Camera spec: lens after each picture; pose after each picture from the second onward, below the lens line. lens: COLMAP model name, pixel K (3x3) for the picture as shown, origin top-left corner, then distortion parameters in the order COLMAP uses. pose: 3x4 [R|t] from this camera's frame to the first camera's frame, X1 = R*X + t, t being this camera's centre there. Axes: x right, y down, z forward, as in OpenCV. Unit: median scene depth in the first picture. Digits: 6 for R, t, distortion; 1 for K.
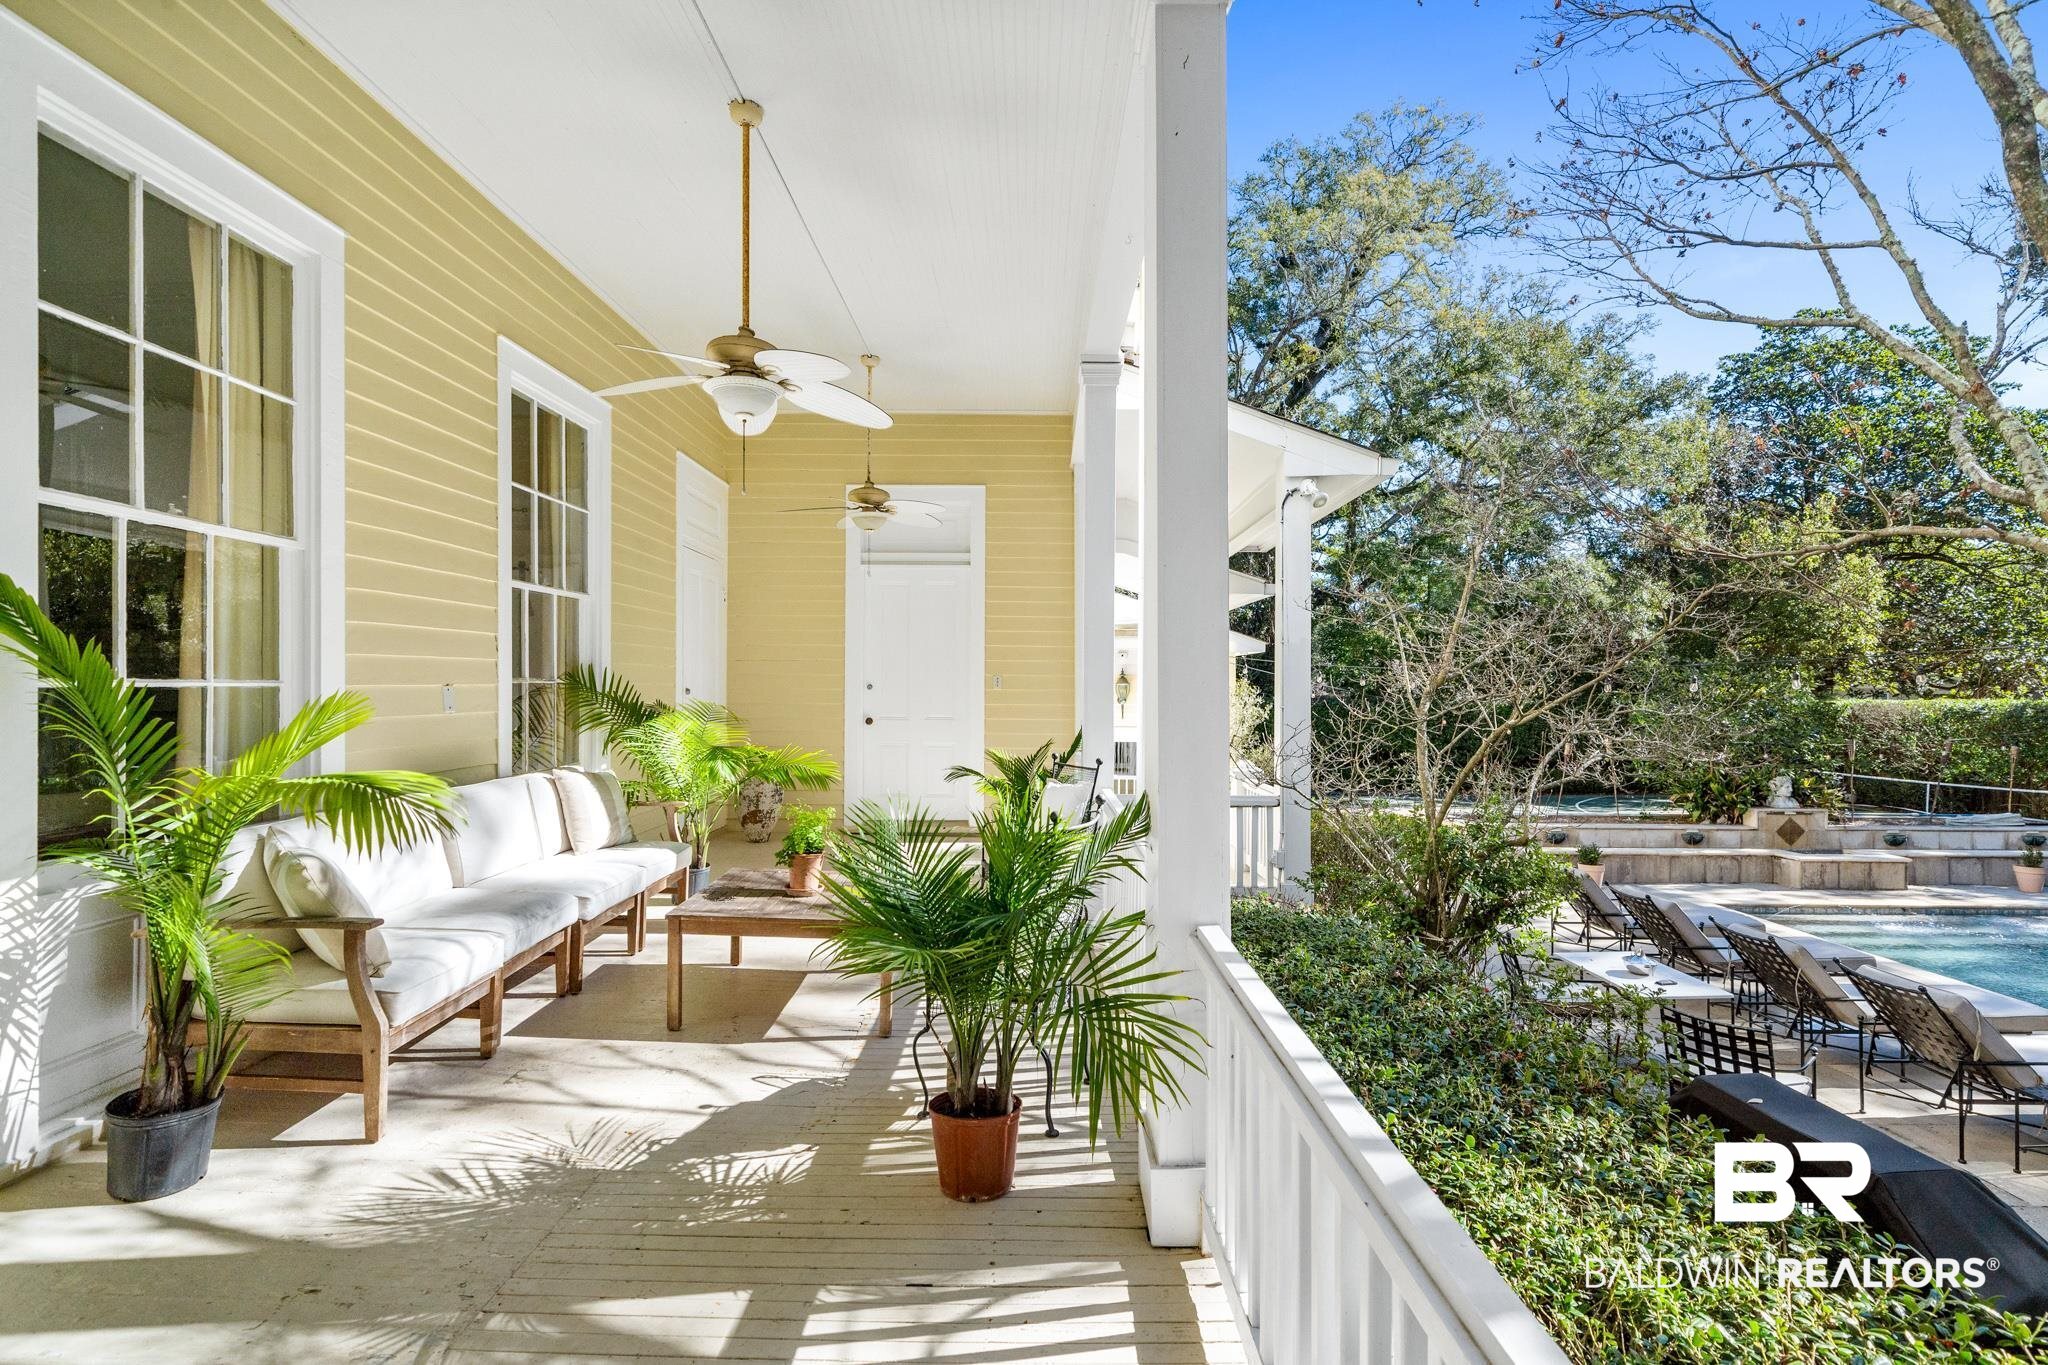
lens RADIAL K [[940.5, 0, 1026.5], [0, 940.5, 677.0], [0, 0, 1]] dist [-0.000611, 0.001149]
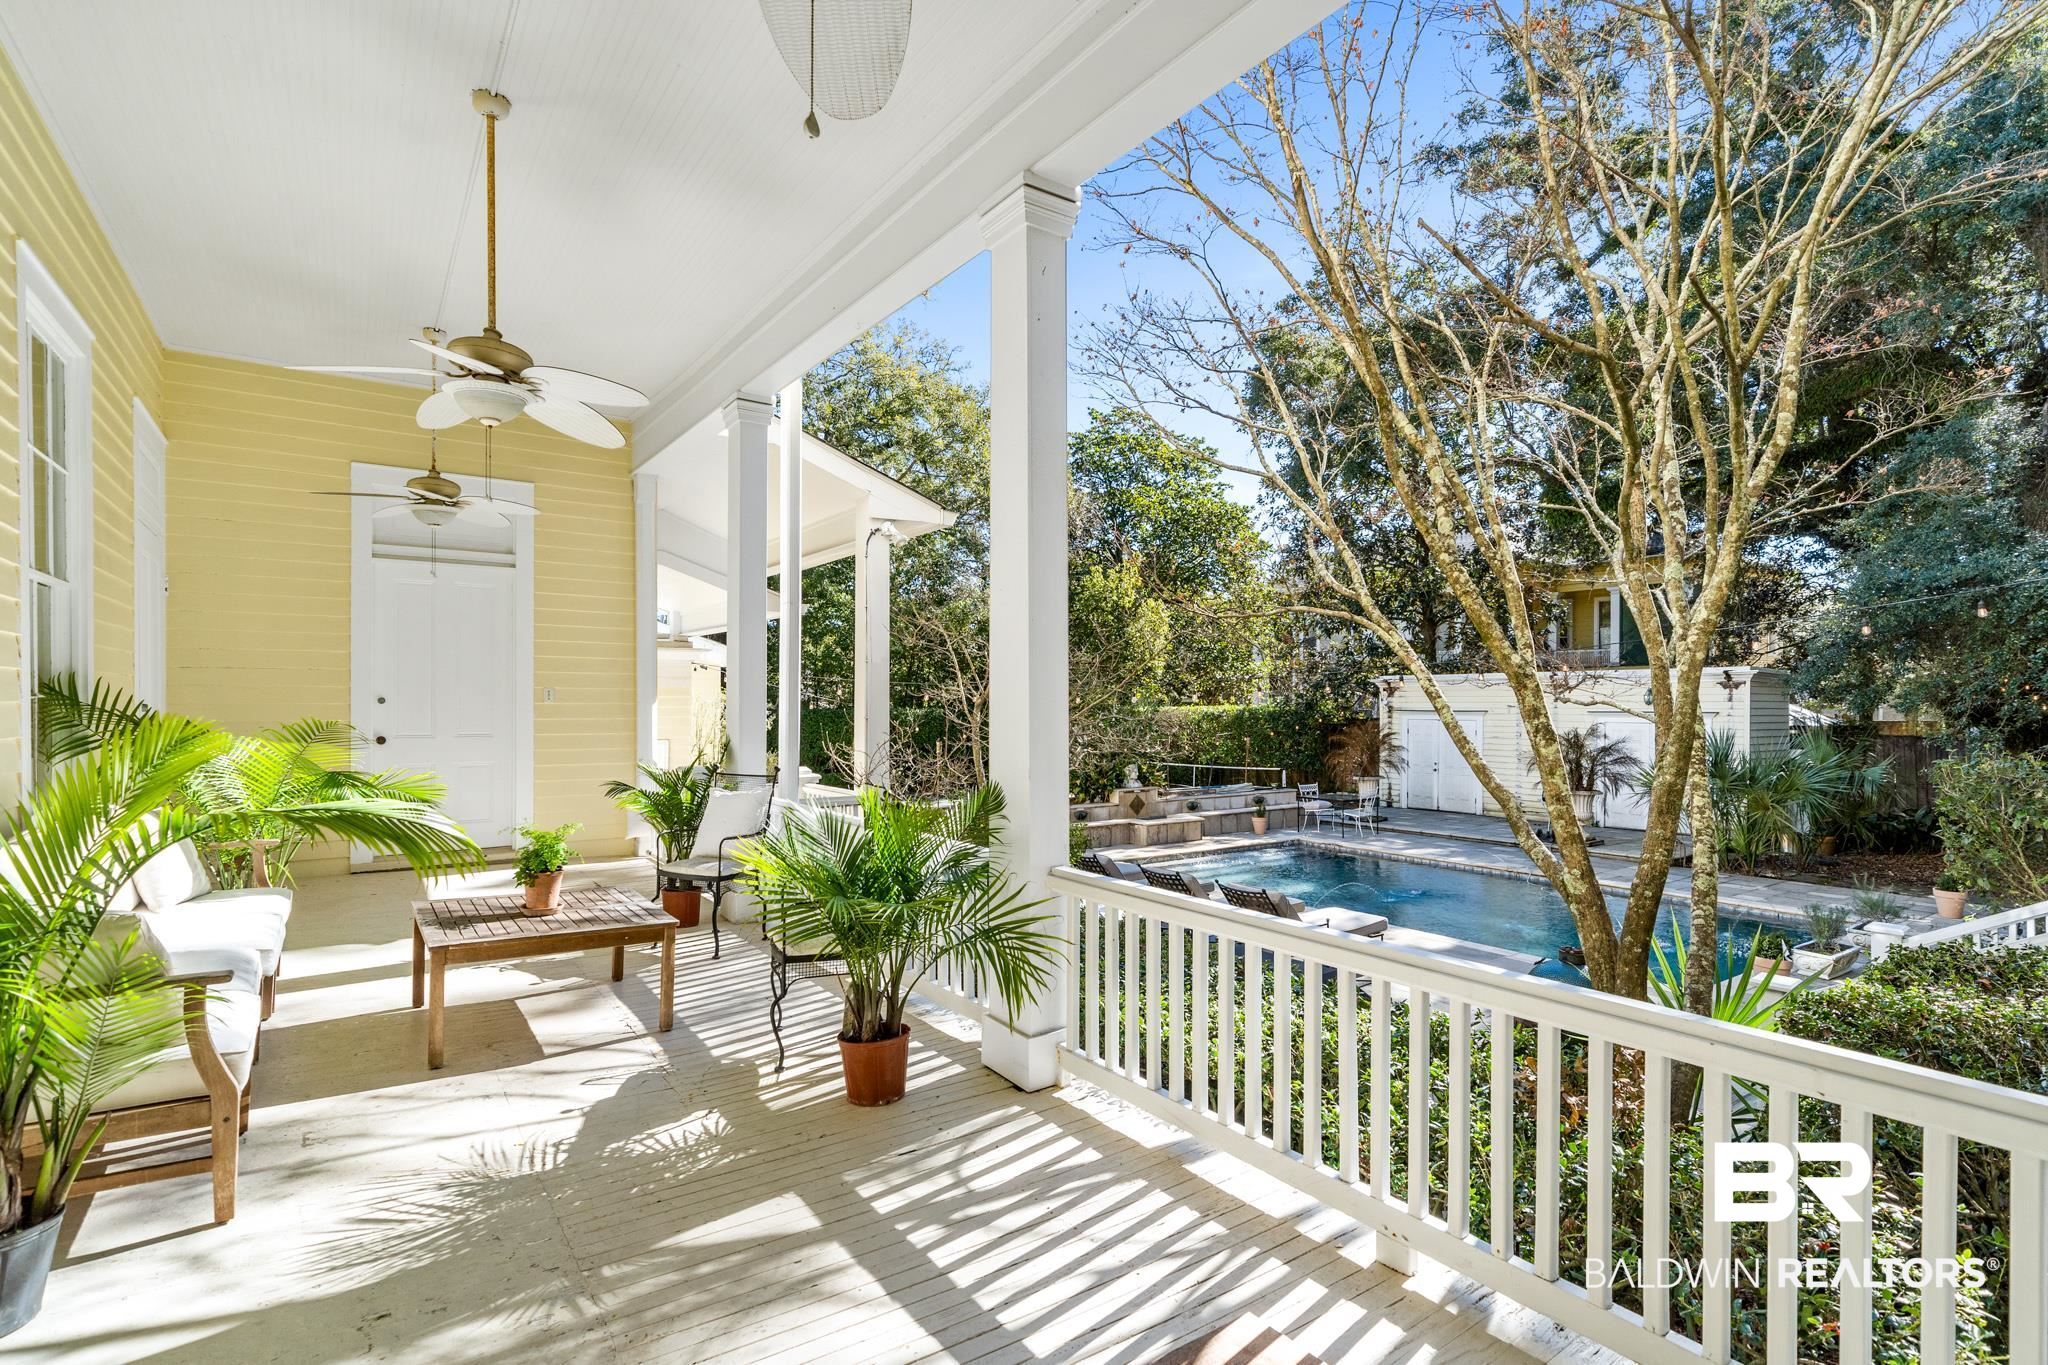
lens RADIAL K [[940.5, 0, 1033.0], [0, 940.5, 695.2], [0, 0, 1]] dist [-0.000611, 0.001149]
pose [[0.820359, 0.000347, 0.571849, -0.102903], [-0.005142, 0.999964, 0.006770, -0.002039], [-0.571826, -0.008494, 0.820331, -0.027331]]
